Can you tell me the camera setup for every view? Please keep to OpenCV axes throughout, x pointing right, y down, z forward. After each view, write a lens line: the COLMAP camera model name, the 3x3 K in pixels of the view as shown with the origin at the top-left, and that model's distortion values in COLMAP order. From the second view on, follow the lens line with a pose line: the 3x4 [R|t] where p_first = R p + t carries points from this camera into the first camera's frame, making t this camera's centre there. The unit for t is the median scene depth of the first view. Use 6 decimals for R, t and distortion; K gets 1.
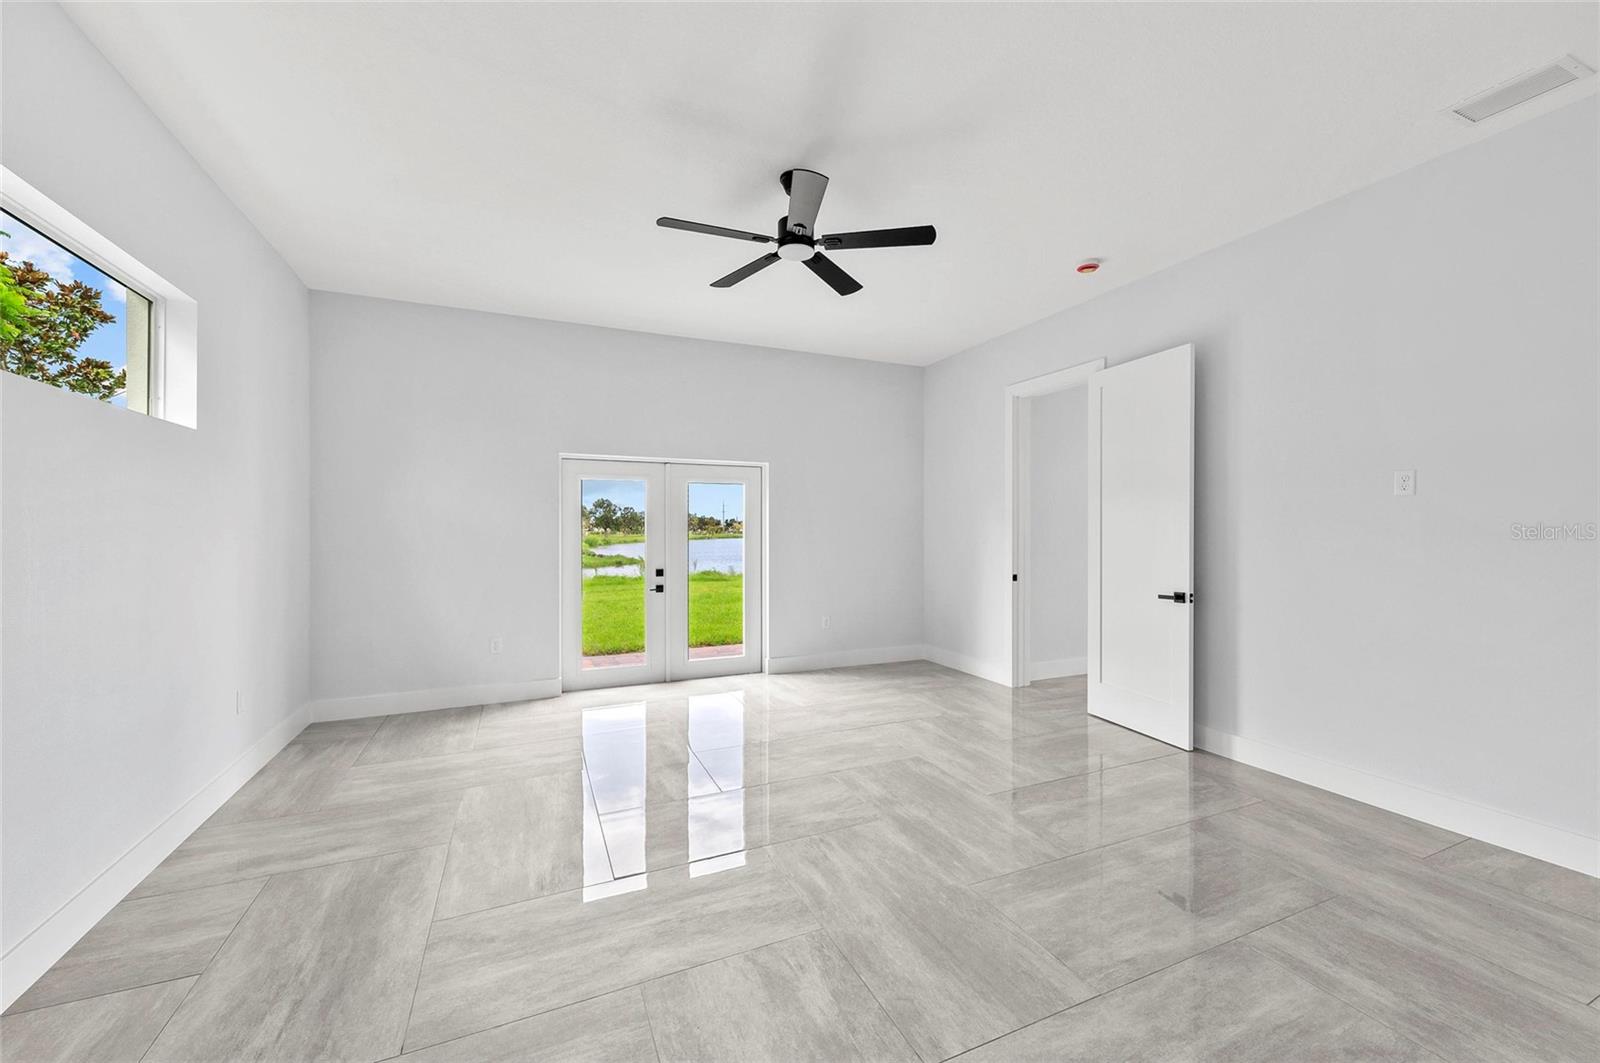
lens RADIAL K [[614.2, 0, 807.0], [0, 614.2, 530.1], [0, 0, 1]] dist [0.009334, -0.004315]
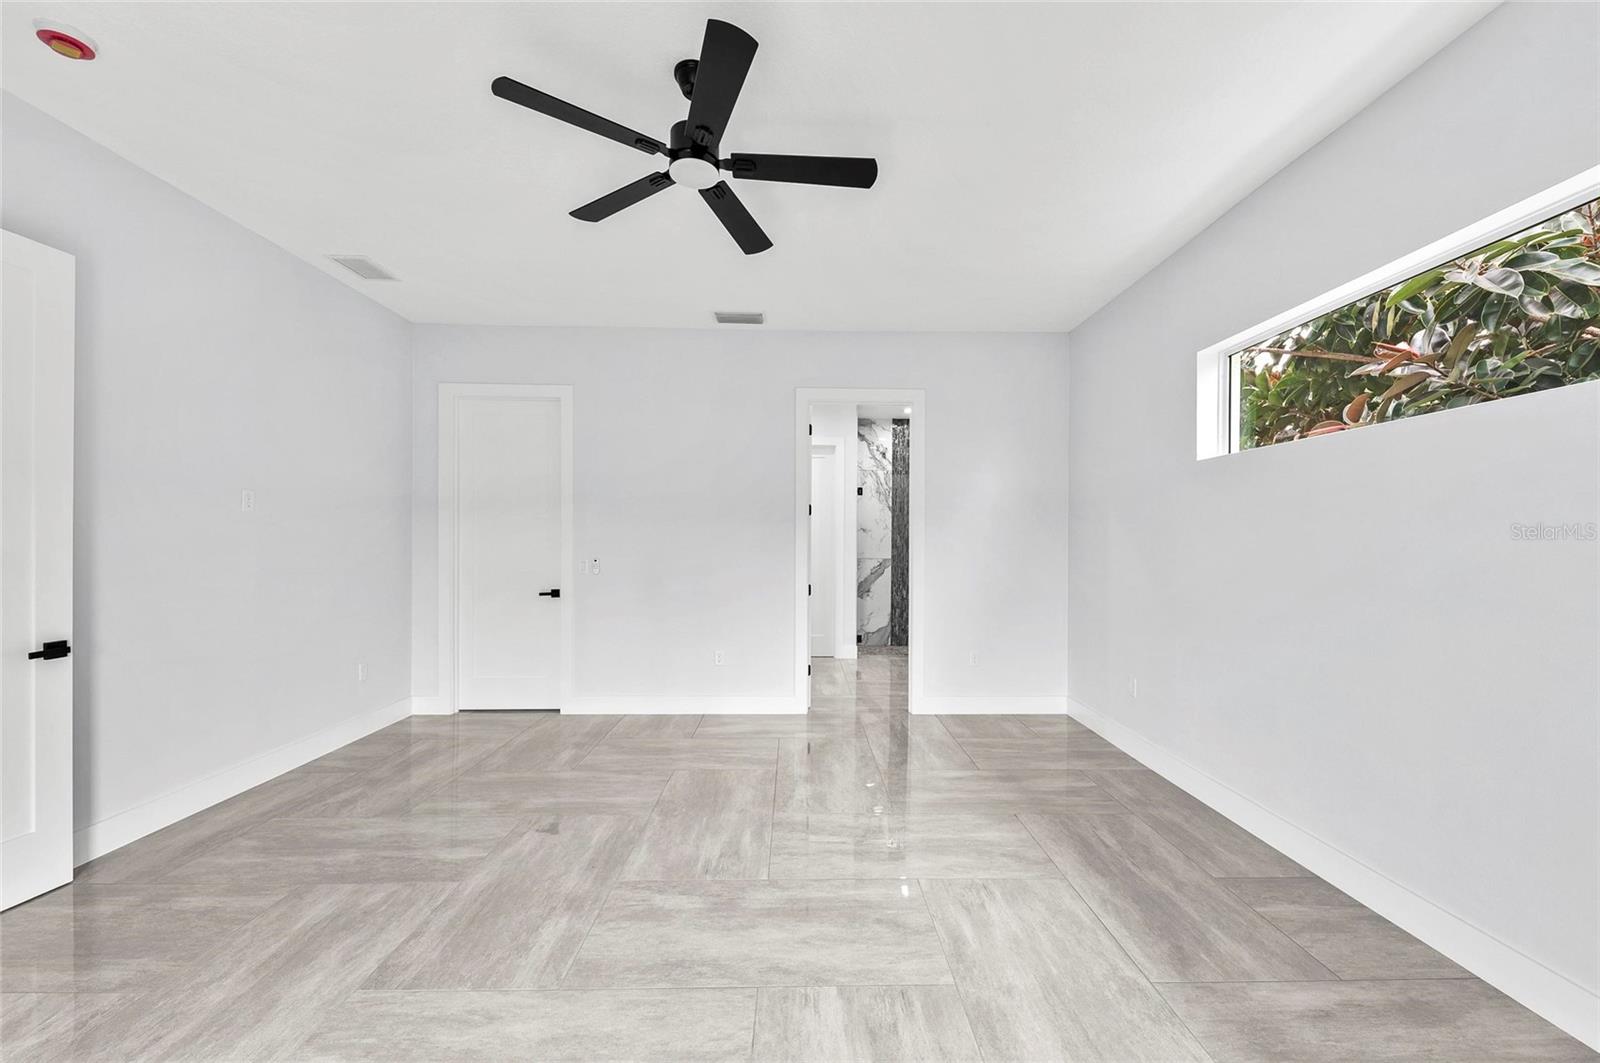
lens RADIAL K [[614.2, 0, 818.0], [0, 614.2, 539.7], [0, 0, 1]] dist [0.009334, -0.004315]
pose [[-0.923507, -0.003116, 0.383570, -0.548502], [-0.003352, 0.999994, 0.000054, -0.006636], [-0.383568, -0.001236, -0.923512, 2.004202]]
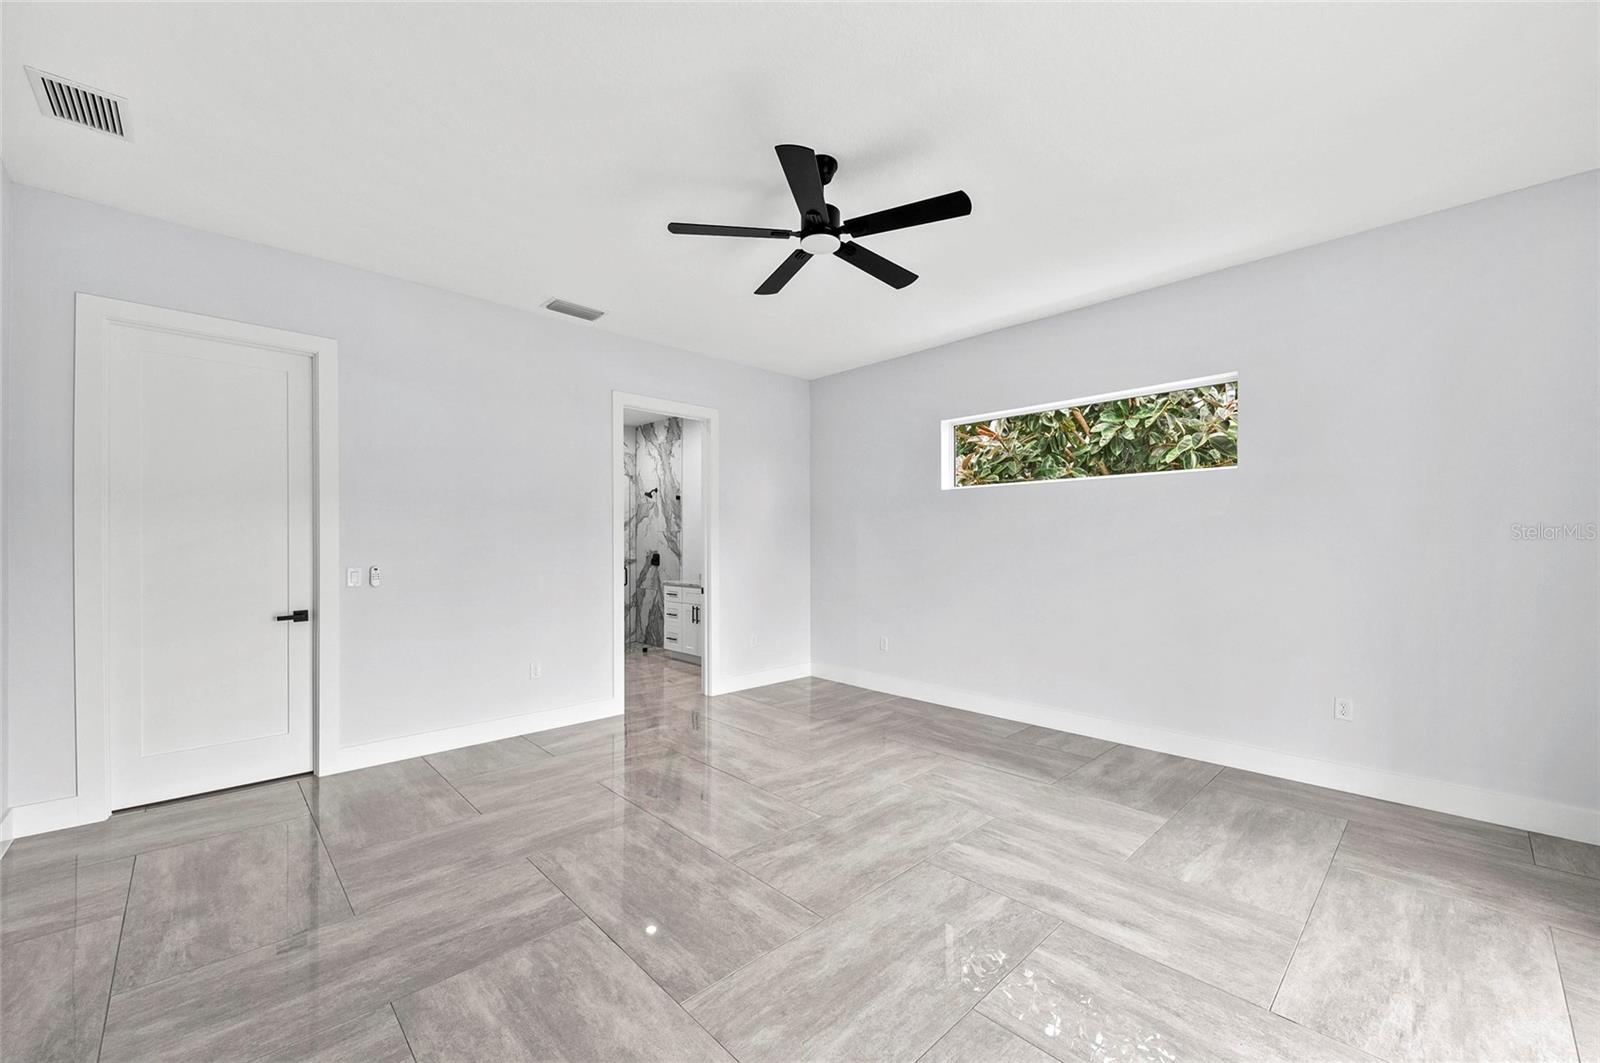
lens RADIAL K [[614.2, 0, 795.1], [0, 614.2, 535.4], [0, 0, 1]] dist [0.009334, -0.004315]
pose [[-0.945443, -0.002678, -0.325778, 0.388923], [0.001133, 0.999933, -0.011508, -0.003030], [0.325787, -0.011249, -0.945376, 2.273842]]
